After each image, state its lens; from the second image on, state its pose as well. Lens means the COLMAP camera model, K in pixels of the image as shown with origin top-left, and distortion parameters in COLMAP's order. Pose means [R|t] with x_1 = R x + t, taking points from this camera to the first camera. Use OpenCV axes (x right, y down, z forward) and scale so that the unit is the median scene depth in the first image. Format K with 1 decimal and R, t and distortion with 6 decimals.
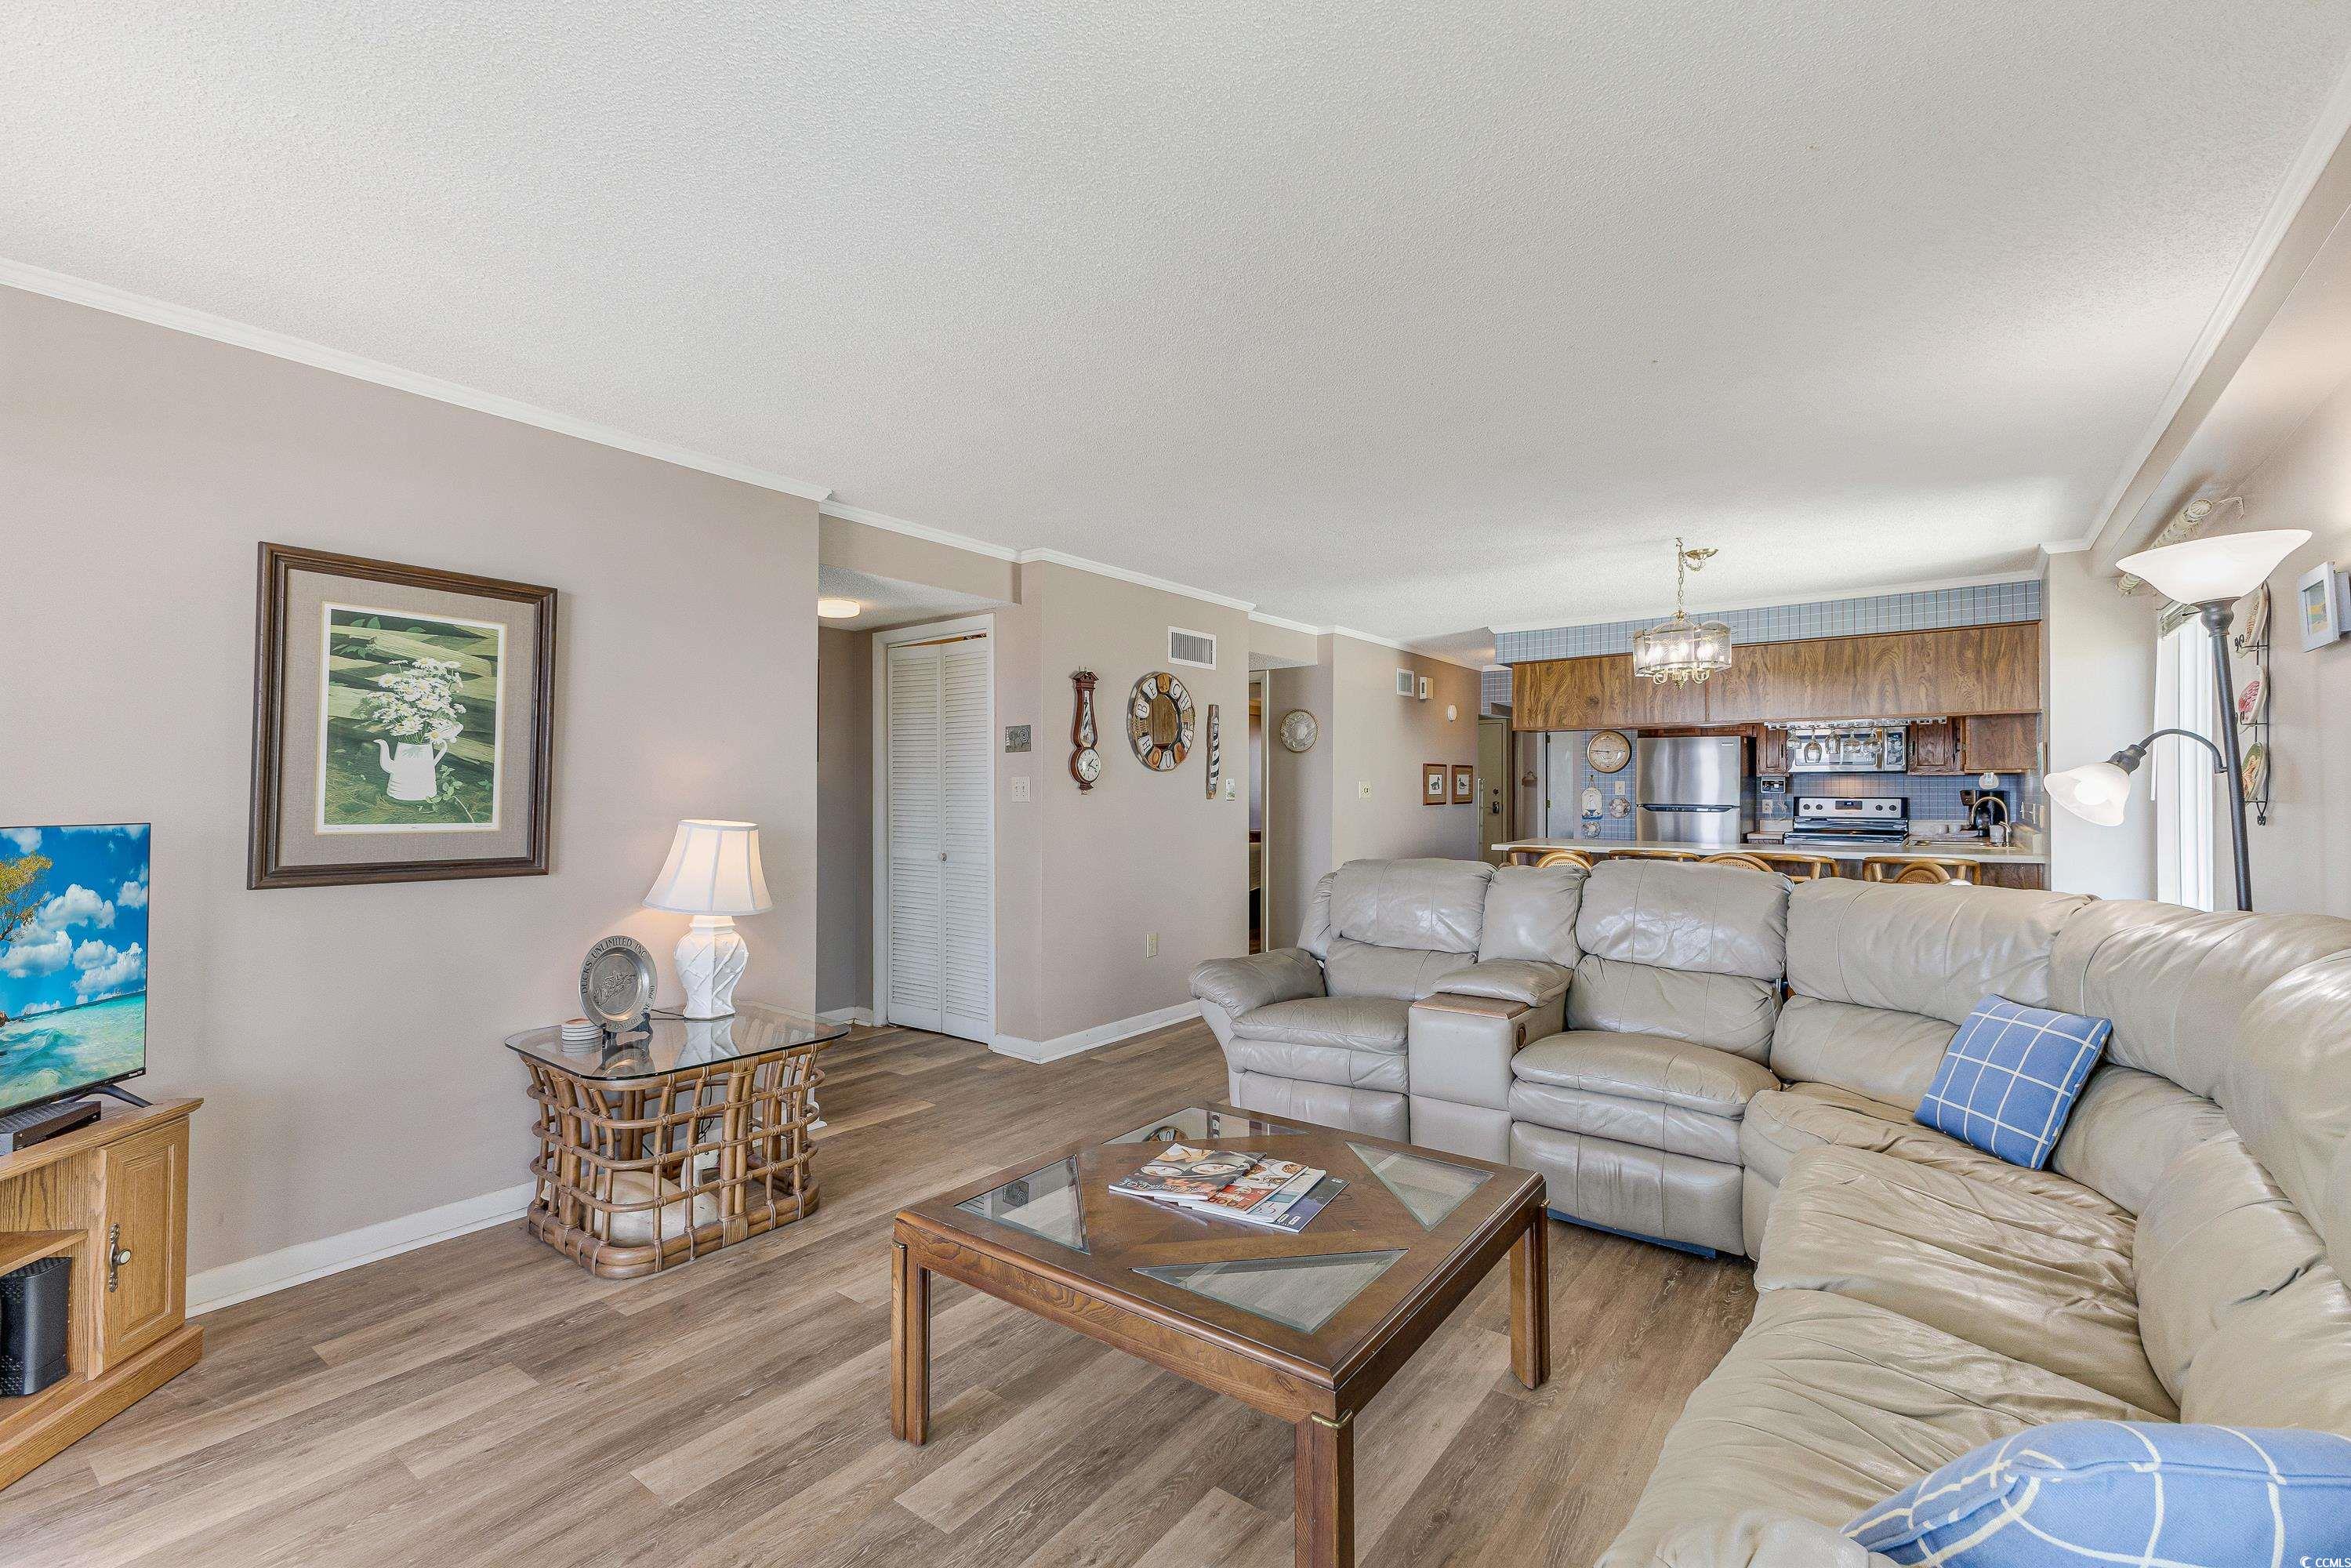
lens RADIAL K [[1019.5, 0, 1176.0], [0, 1019.5, 778.6], [0, 0, 1]] dist [0.001983, 0.000258]
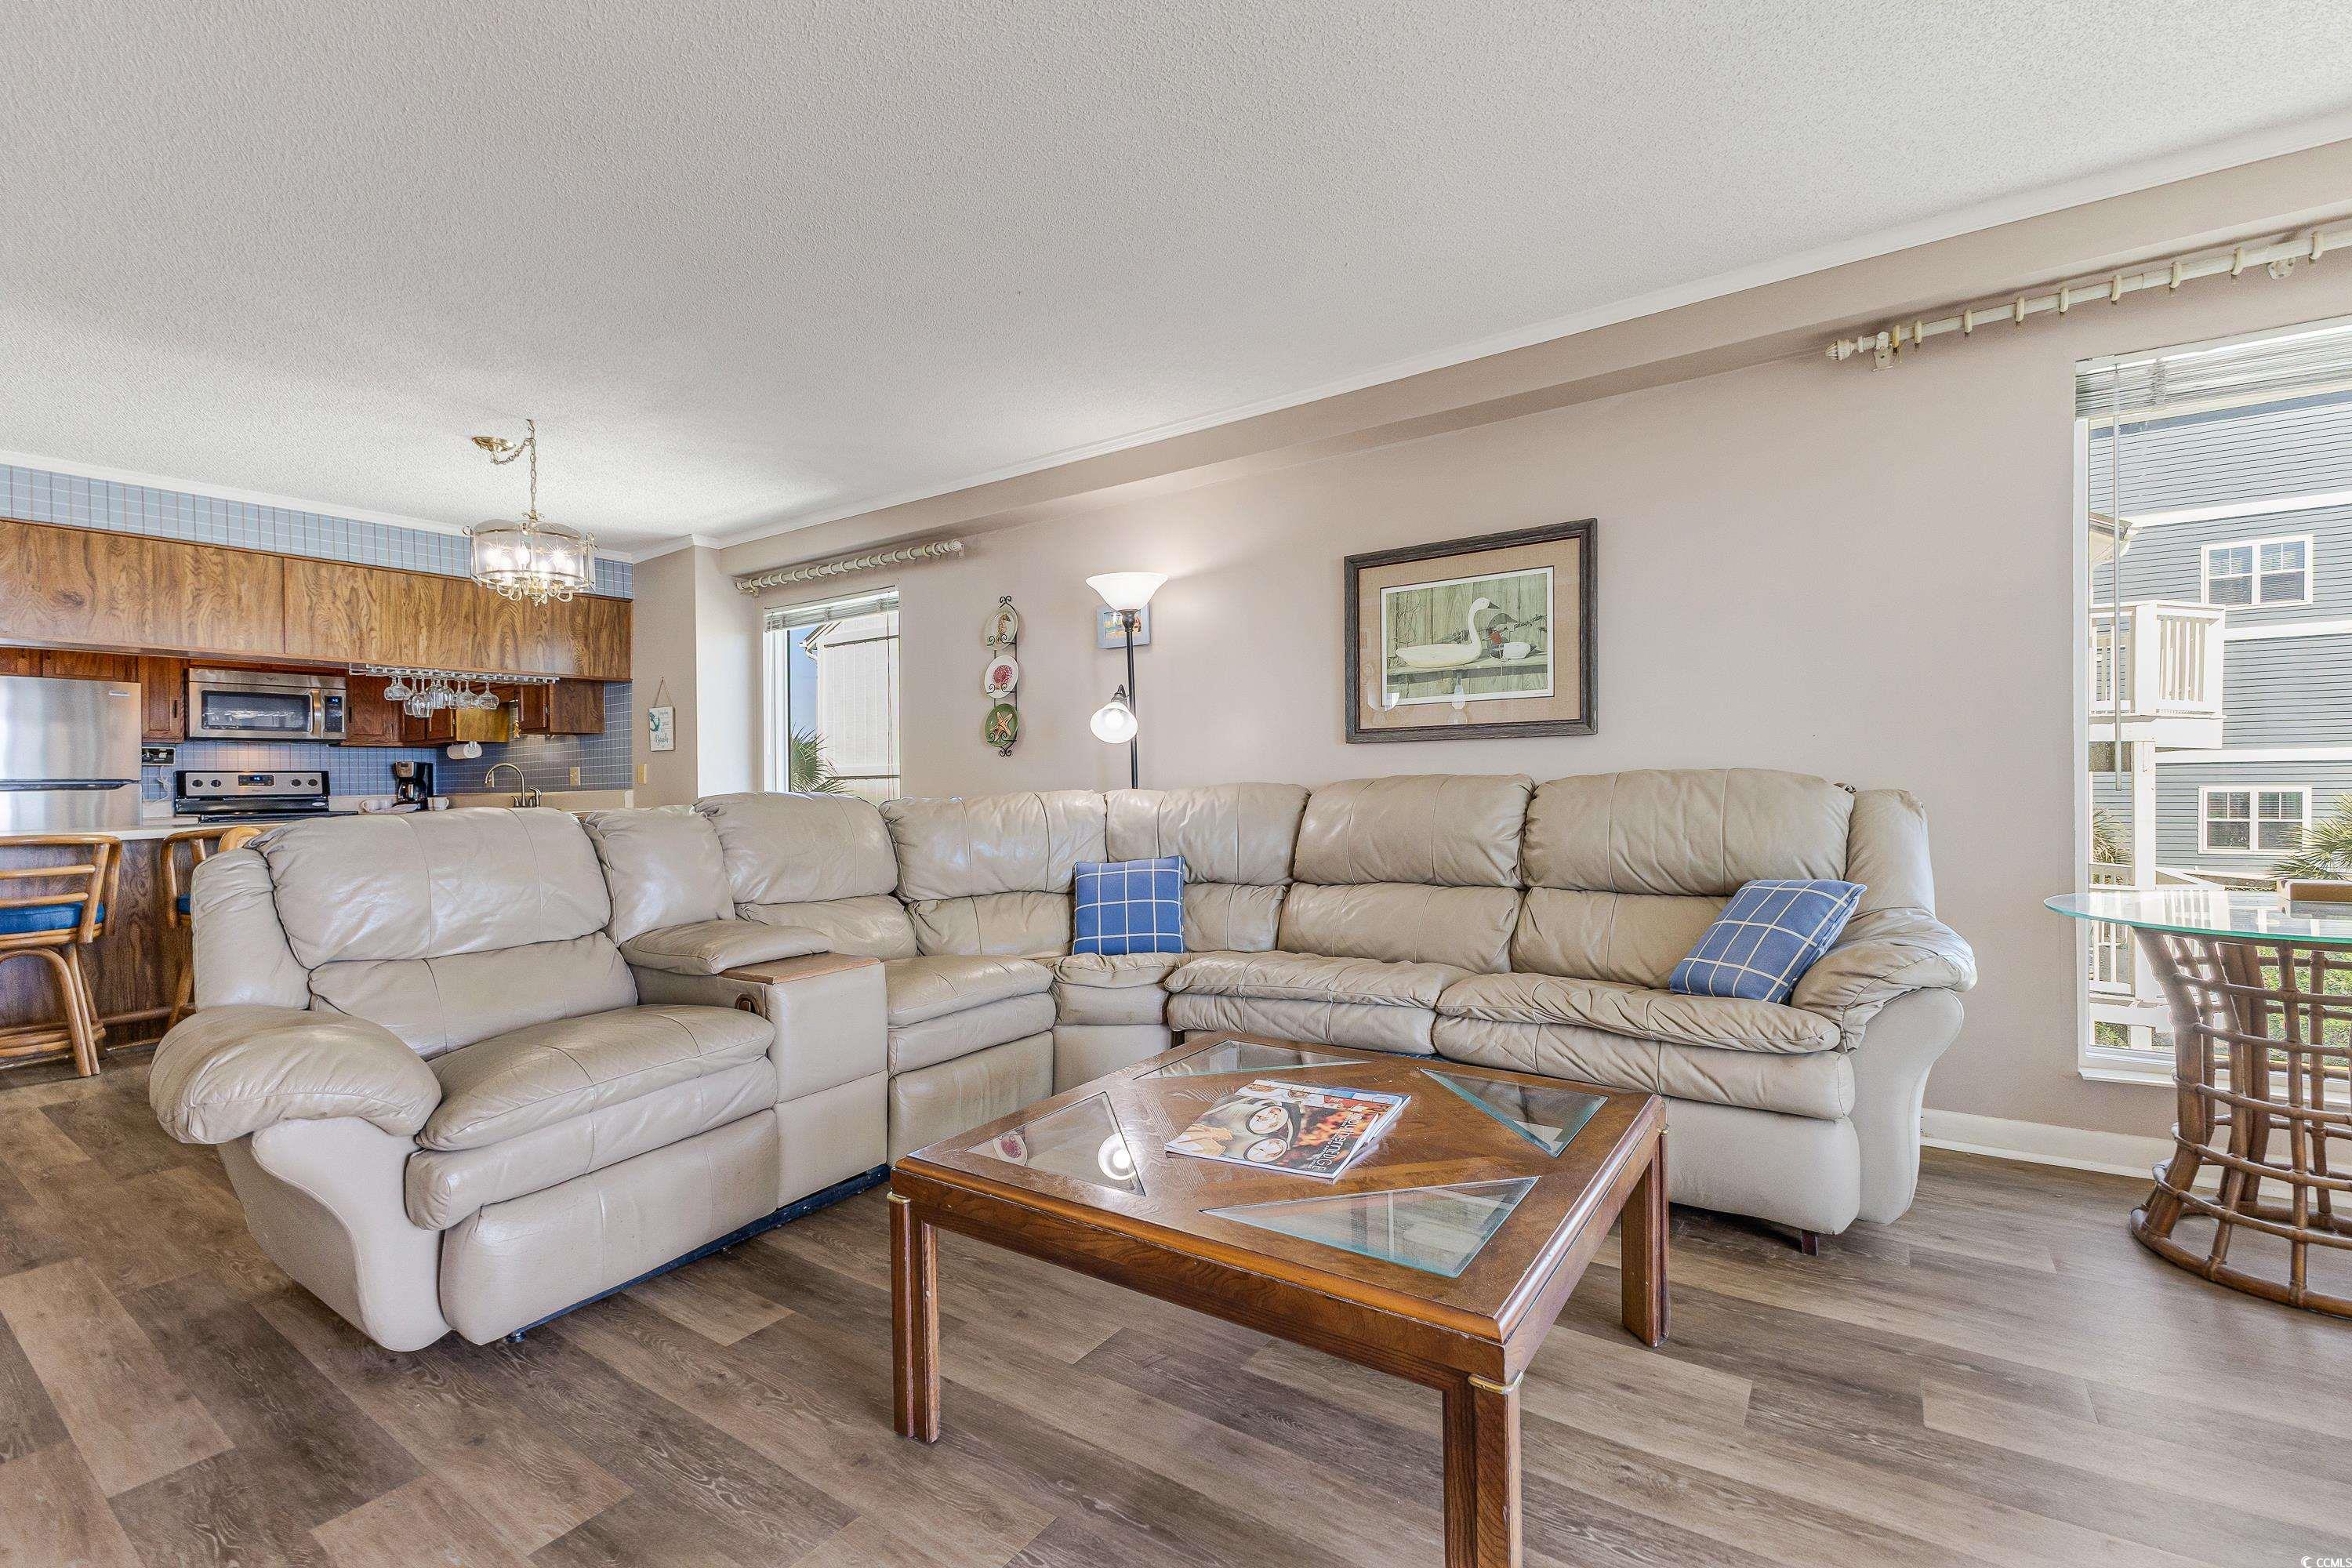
lens RADIAL K [[1019.9, 0, 1177.5], [0, 1019.9, 785.2], [0, 0, 1]] dist [0.001983, 0.000258]
pose [[-0.045243, -0.001953, 0.998974, -0.272057], [0.006518, 0.999976, 0.002251, 0.045237], [-0.998955, 0.006613, -0.045229, 0.404530]]
